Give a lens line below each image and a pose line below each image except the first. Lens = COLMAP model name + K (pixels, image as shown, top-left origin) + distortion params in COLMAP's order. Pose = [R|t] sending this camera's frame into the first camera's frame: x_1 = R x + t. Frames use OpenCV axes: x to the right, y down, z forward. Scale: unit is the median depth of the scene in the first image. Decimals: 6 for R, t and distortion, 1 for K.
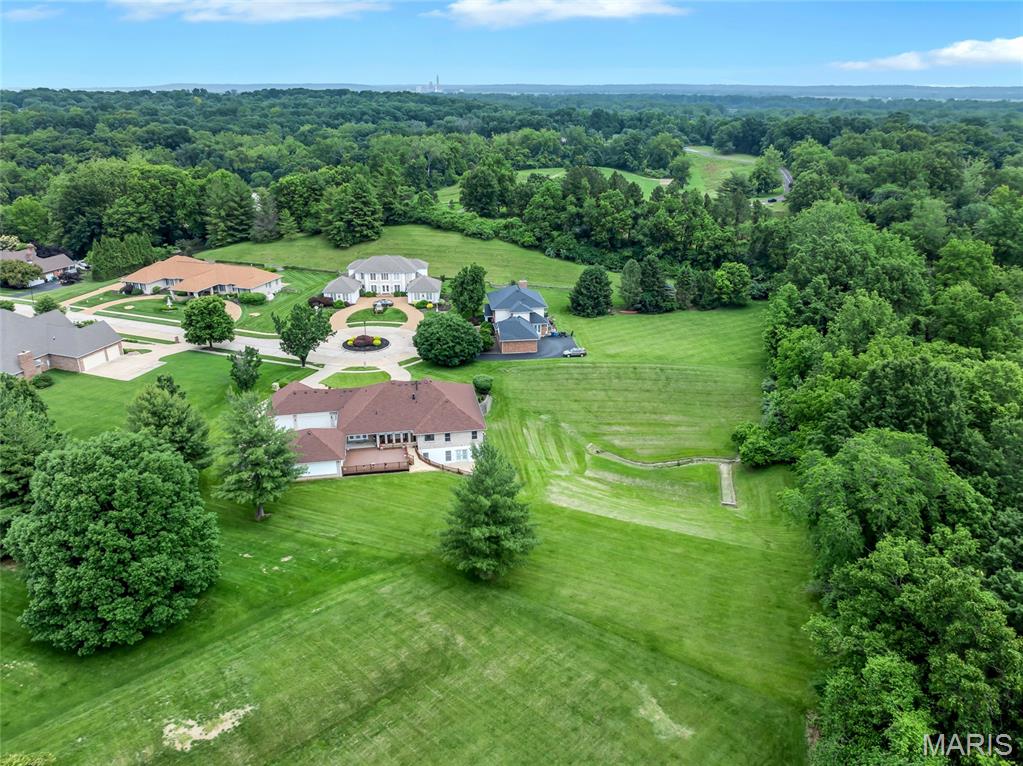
lens RADIAL K [[708.3, 0, 511.5], [0, 708.3, 383.0], [0, 0, 1]] dist [-0.035229, -0.002392]
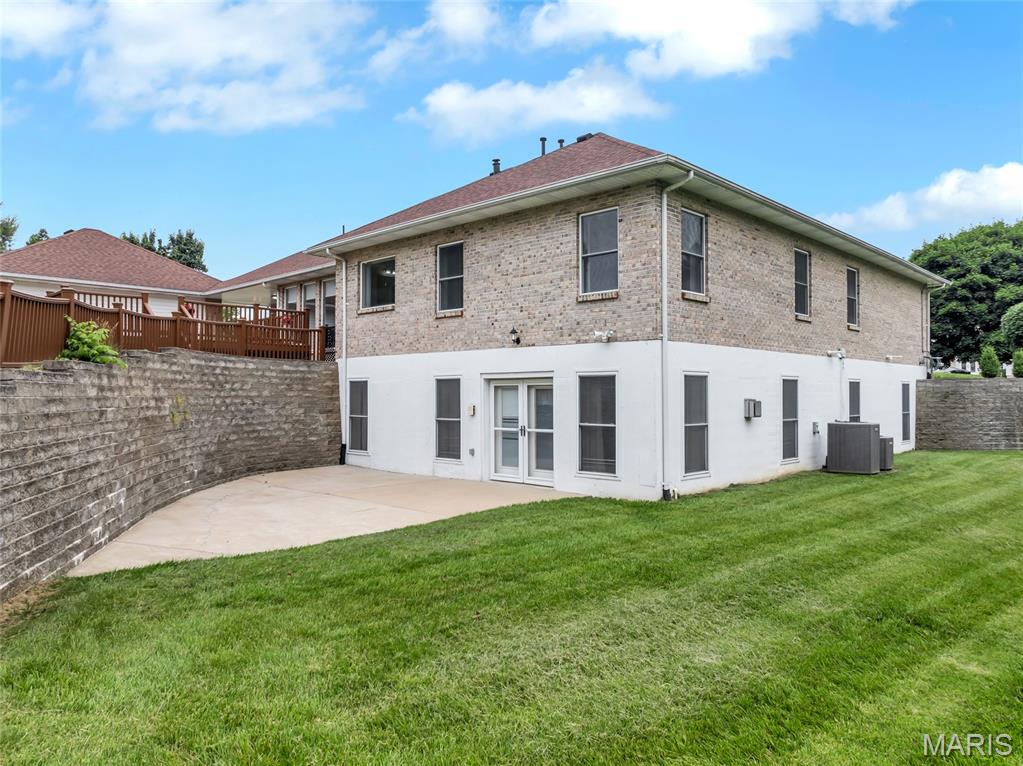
lens RADIAL K [[732.6, 0, 511.5], [0, 732.6, 383.0], [0, 0, 1]] dist [-0.041992, -0.003165]
pose [[0.584526, -0.011592, -0.811292, 0.022728], [-0.310259, 0.920715, -0.236693, 0.075035], [0.749712, 0.390064, 0.534585, 0.545680]]
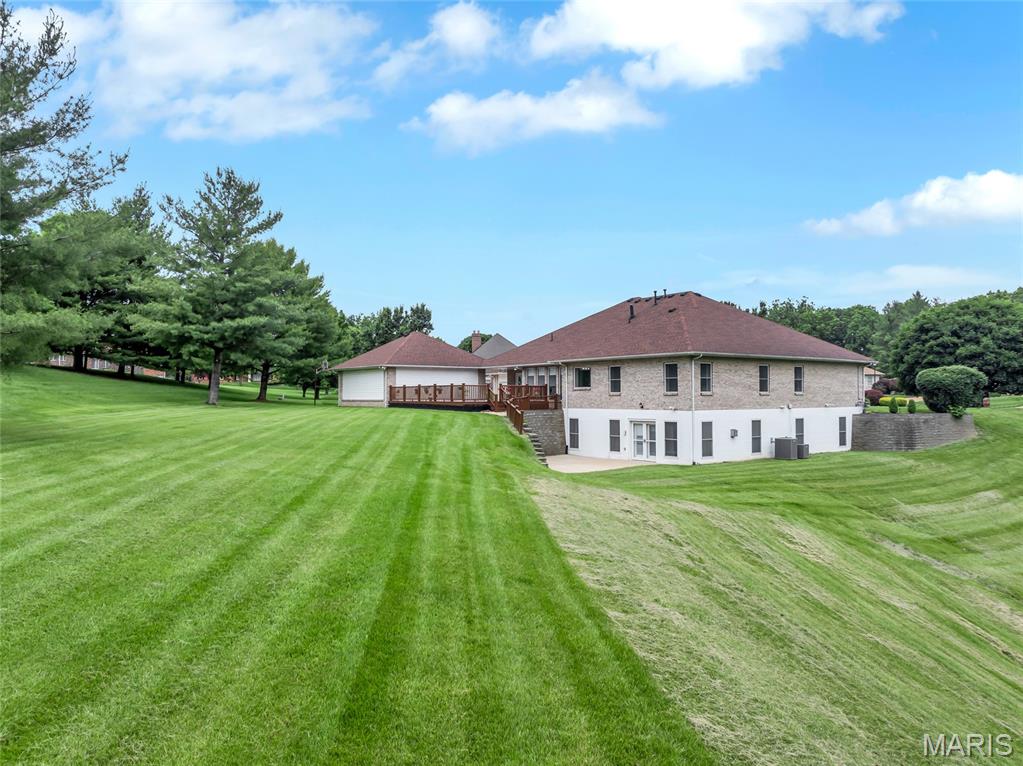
lens RADIAL K [[732.6, 0, 511.5], [0, 732.6, 383.0], [0, 0, 1]] dist [-0.041992, -0.003165]
pose [[0.434367, -0.017351, -0.900569, 0.132670], [-0.340090, 0.922650, -0.181810, 0.096608], [0.834065, 0.385247, 0.394868, 0.469252]]
